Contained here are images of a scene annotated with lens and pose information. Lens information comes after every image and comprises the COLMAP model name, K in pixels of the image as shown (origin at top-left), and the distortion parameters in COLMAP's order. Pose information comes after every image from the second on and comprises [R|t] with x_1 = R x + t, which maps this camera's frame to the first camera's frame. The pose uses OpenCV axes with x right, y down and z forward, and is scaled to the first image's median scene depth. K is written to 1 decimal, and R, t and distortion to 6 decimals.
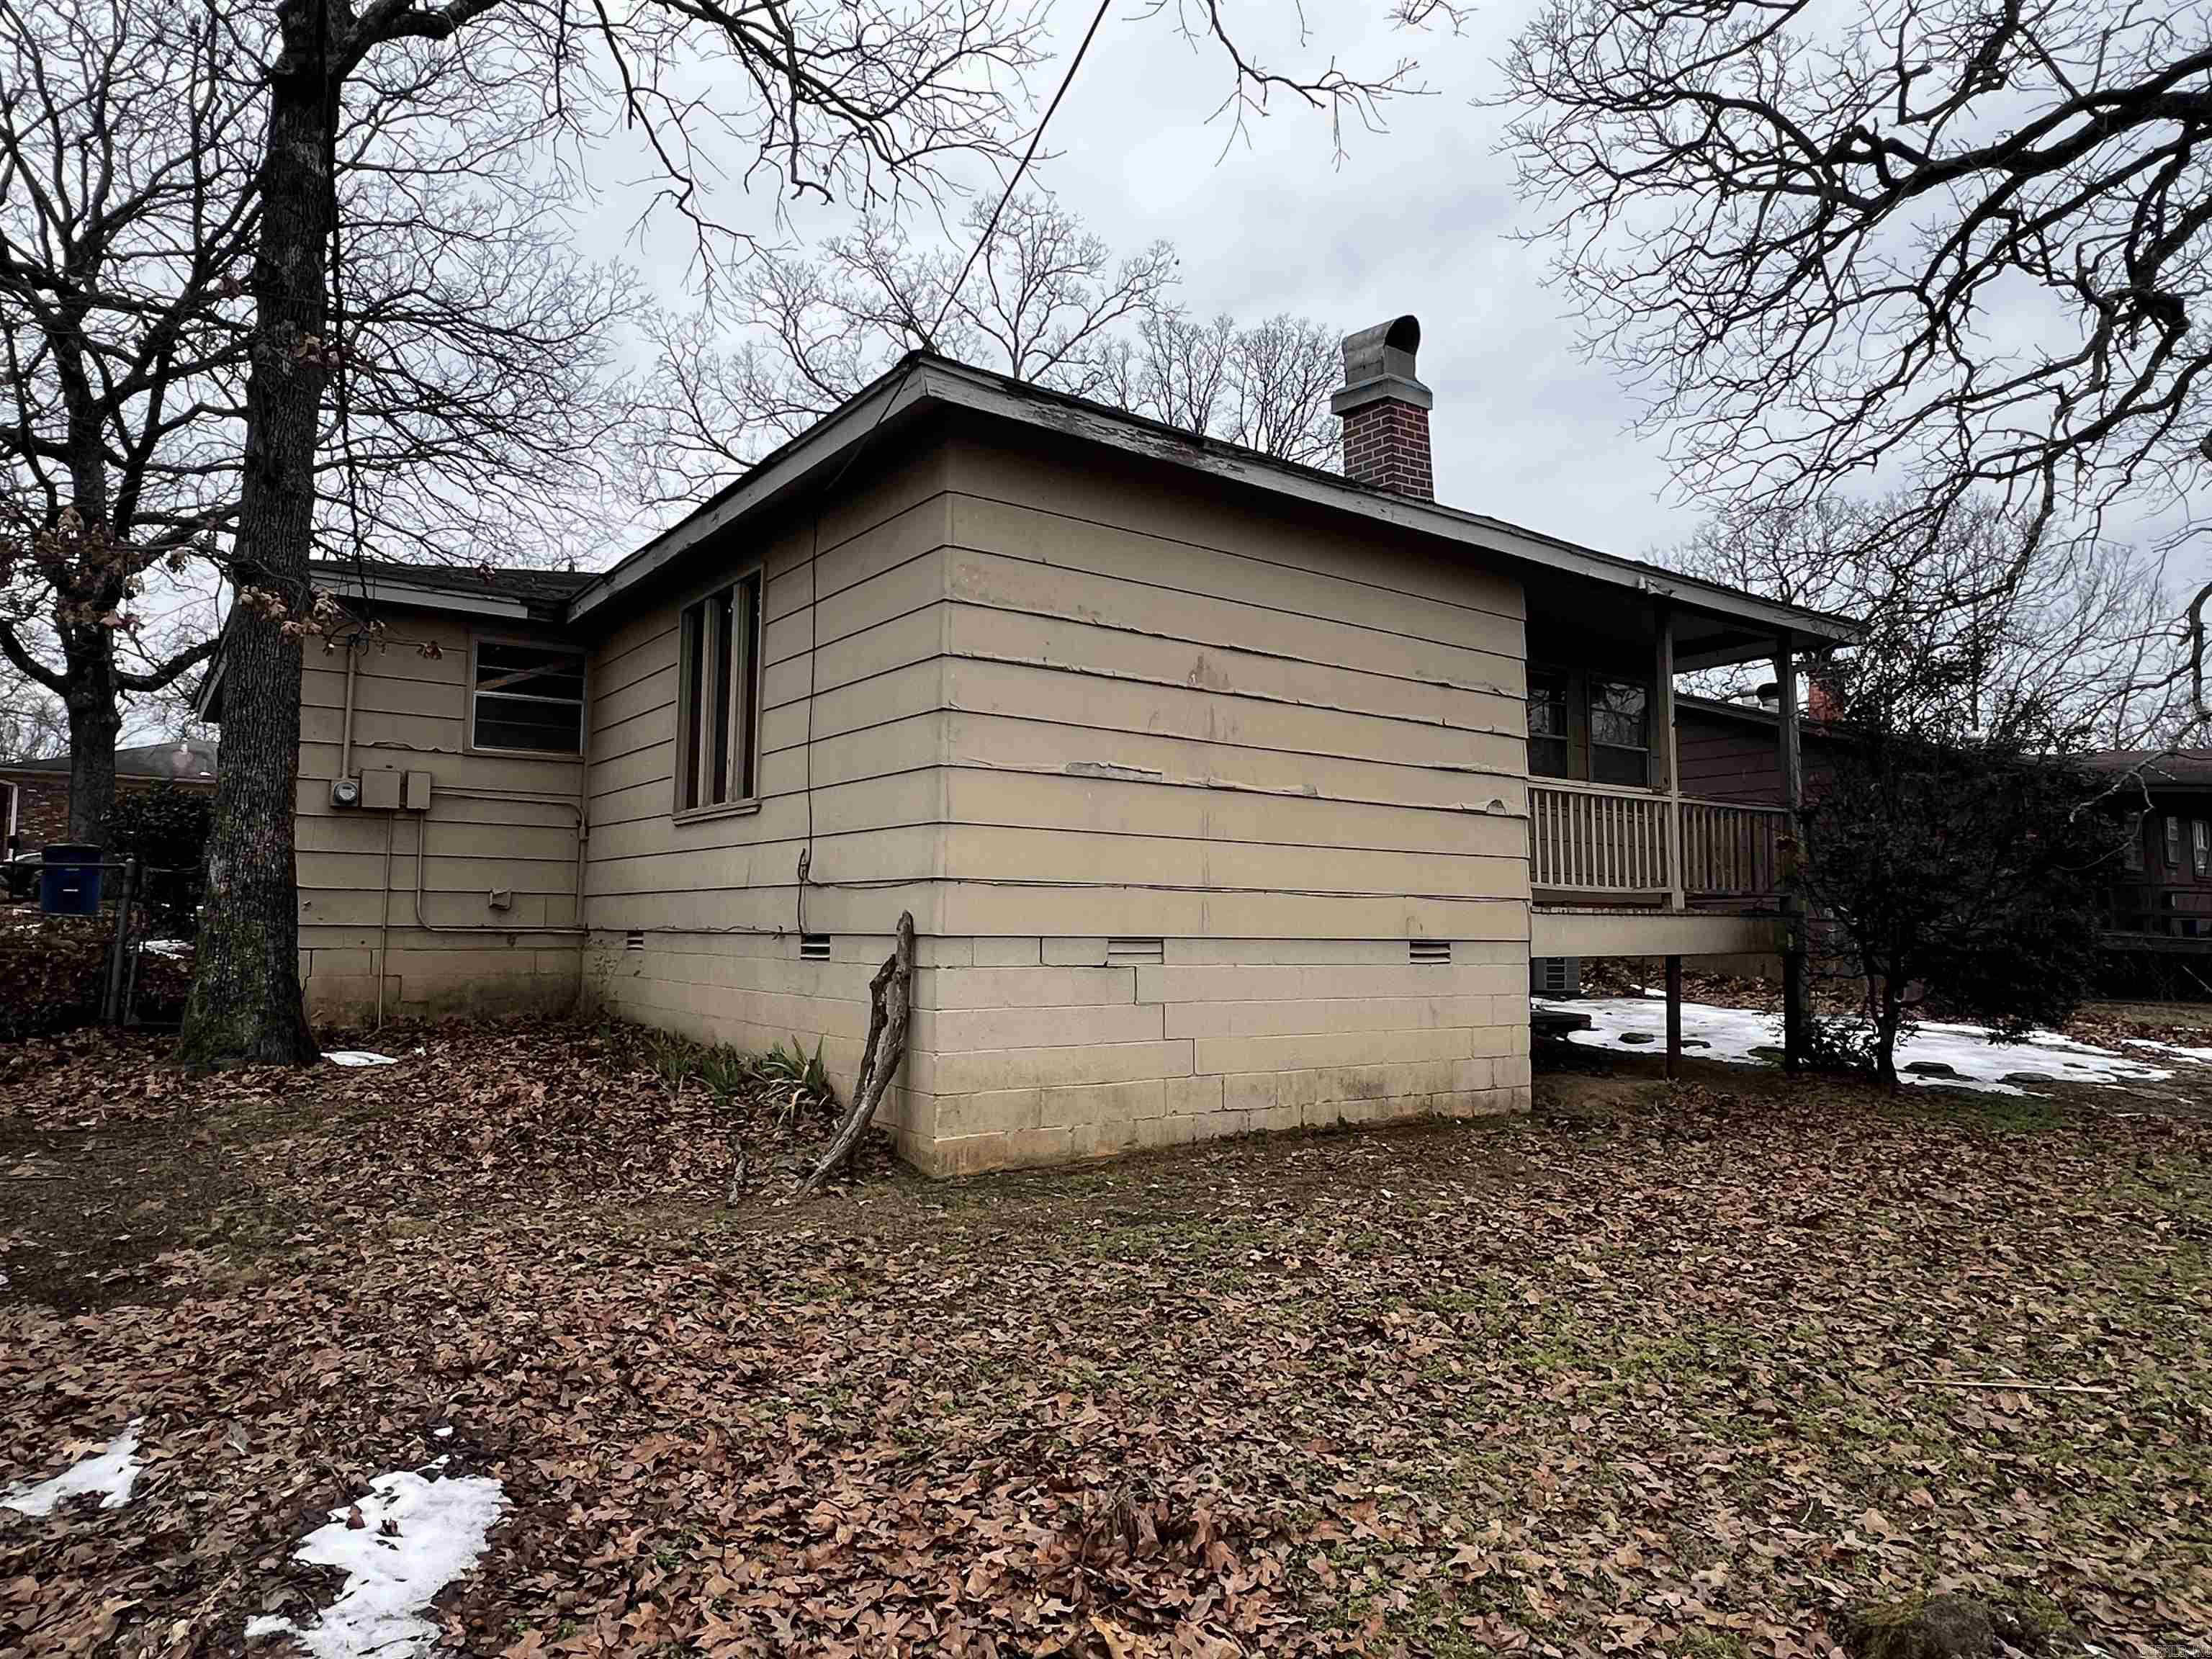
lens RADIAL K [[1343.6, 0, 1106.0], [0, 1343.6, 829.5], [0, 0, 1]] dist [0.001106, 0.000018]
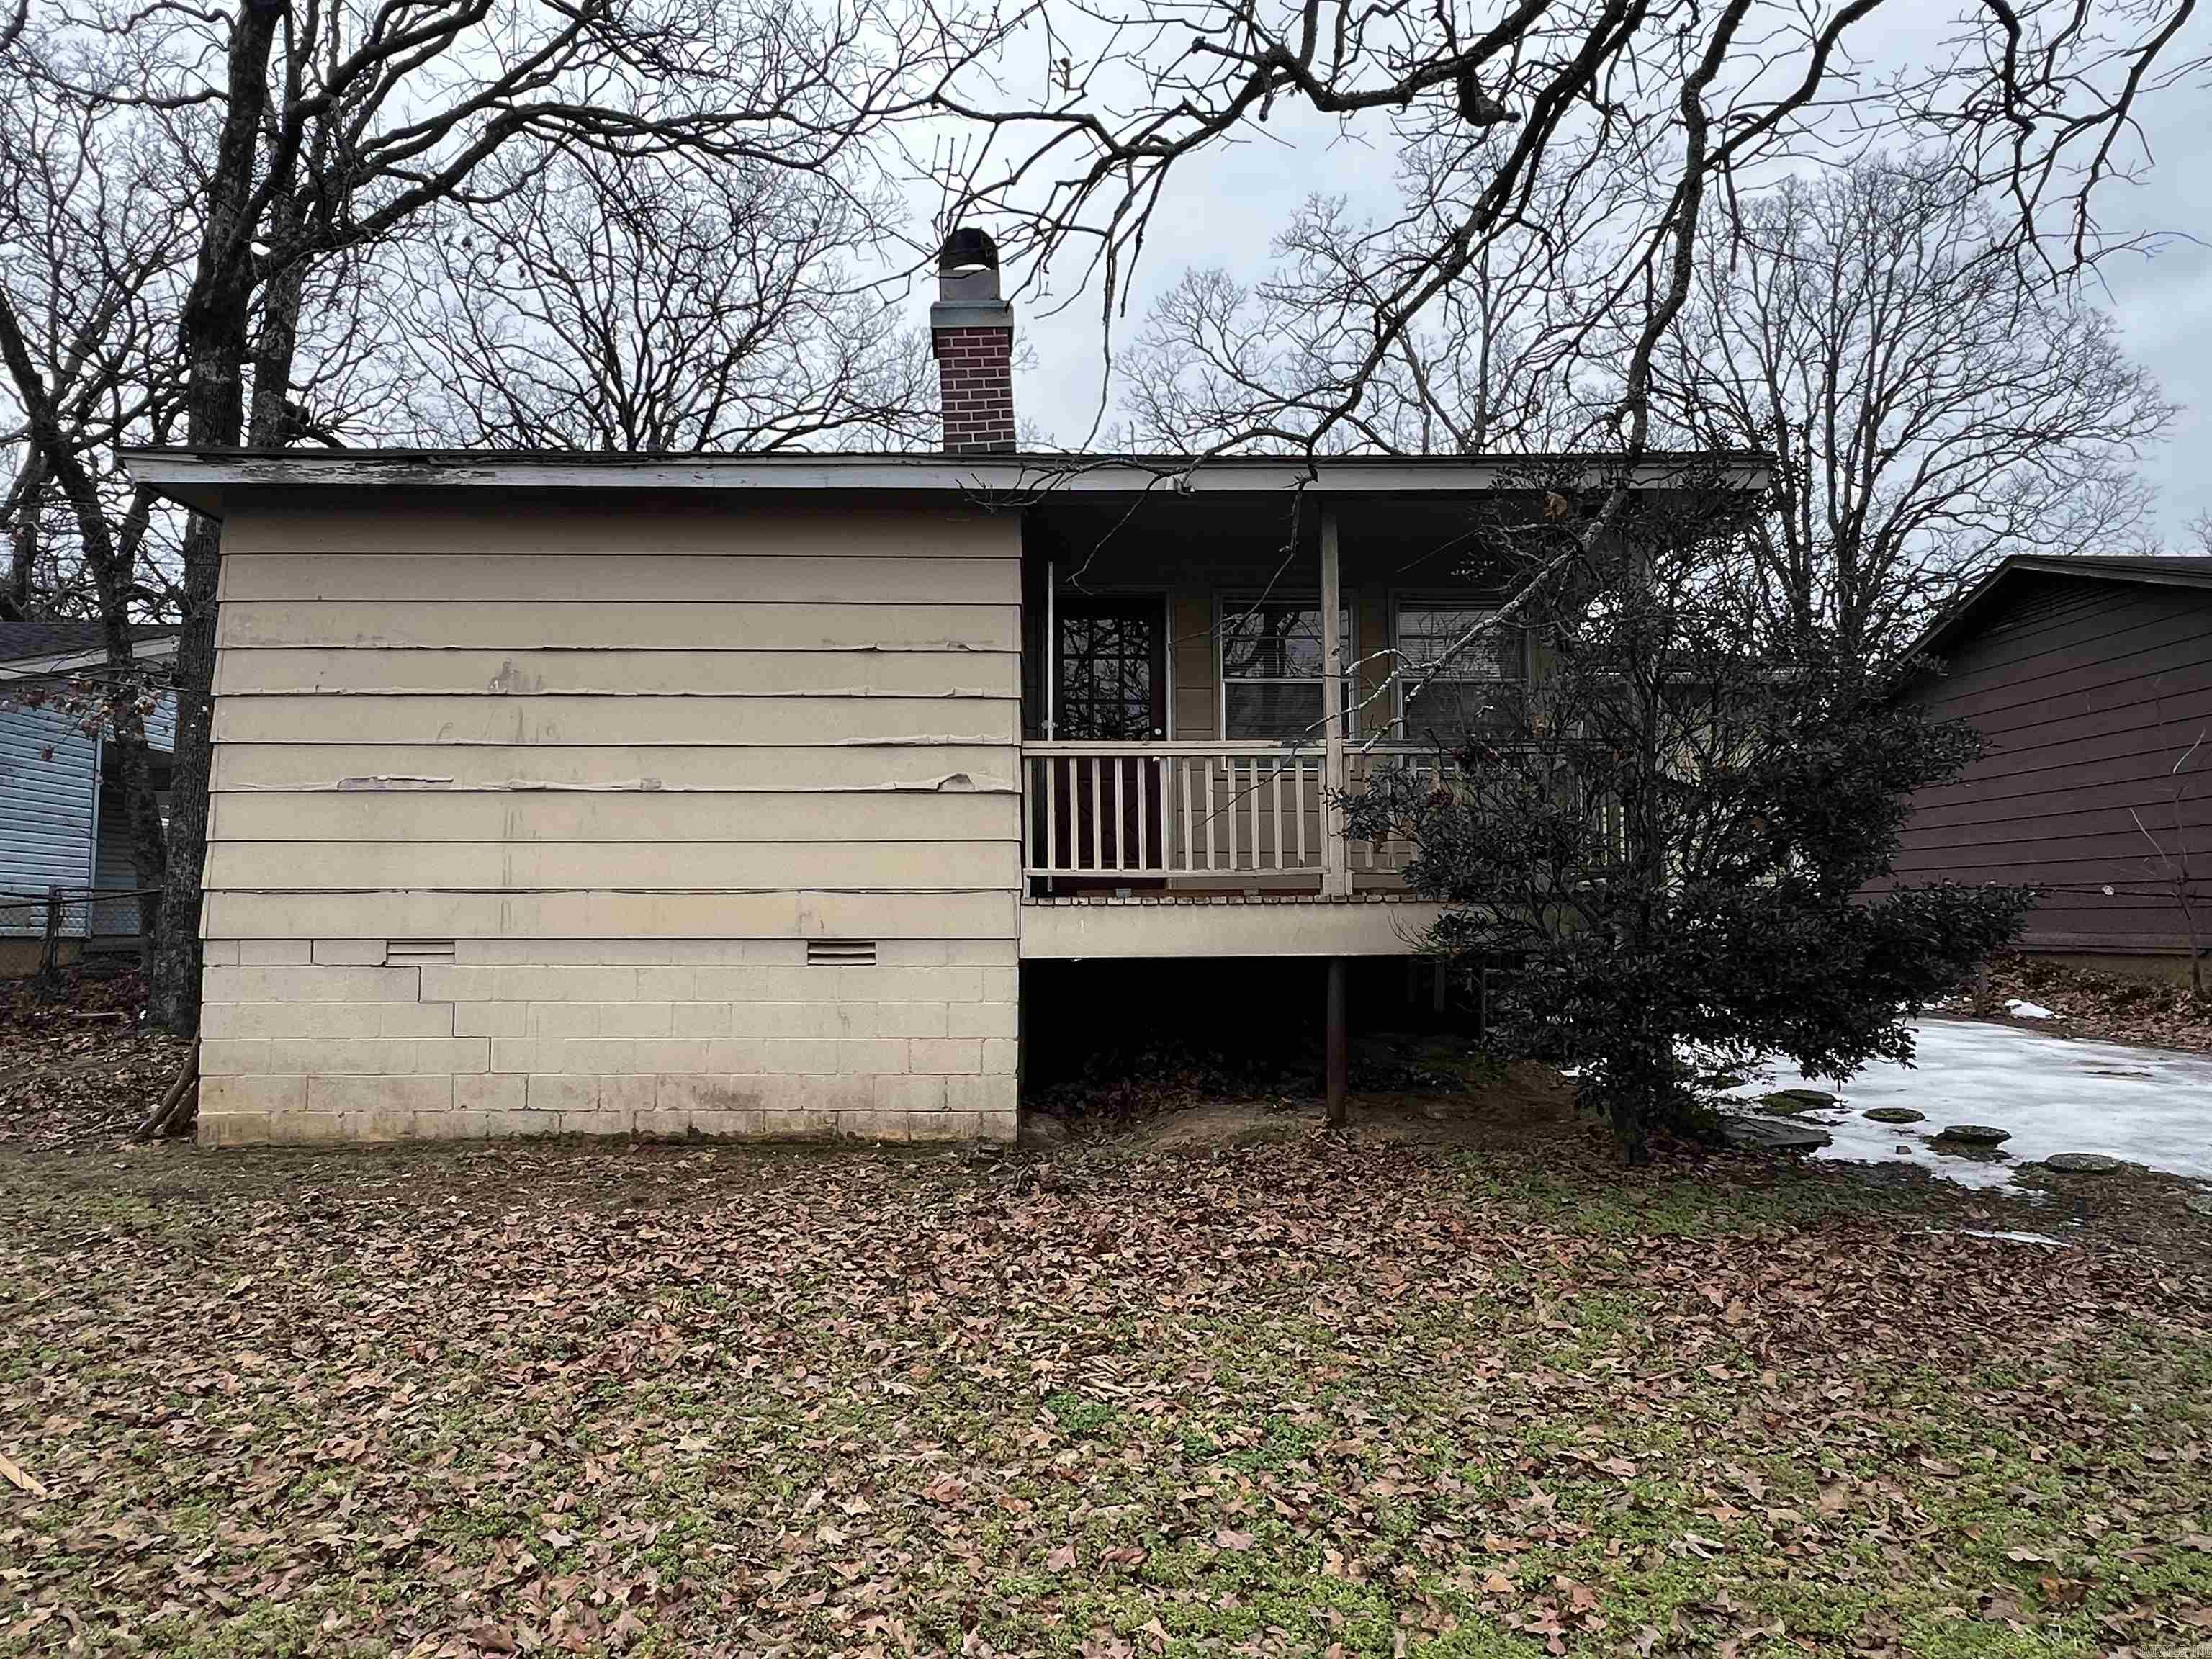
lens RADIAL K [[1343.6, 0, 1106.0], [0, 1343.6, 829.5], [0, 0, 1]] dist [0.001106, 0.000018]
pose [[0.825948, -0.048064, -0.561693, 0.959952], [0.052027, 0.998606, -0.008947, 0.028954], [0.561340, -0.021834, 0.827297, 0.389040]]
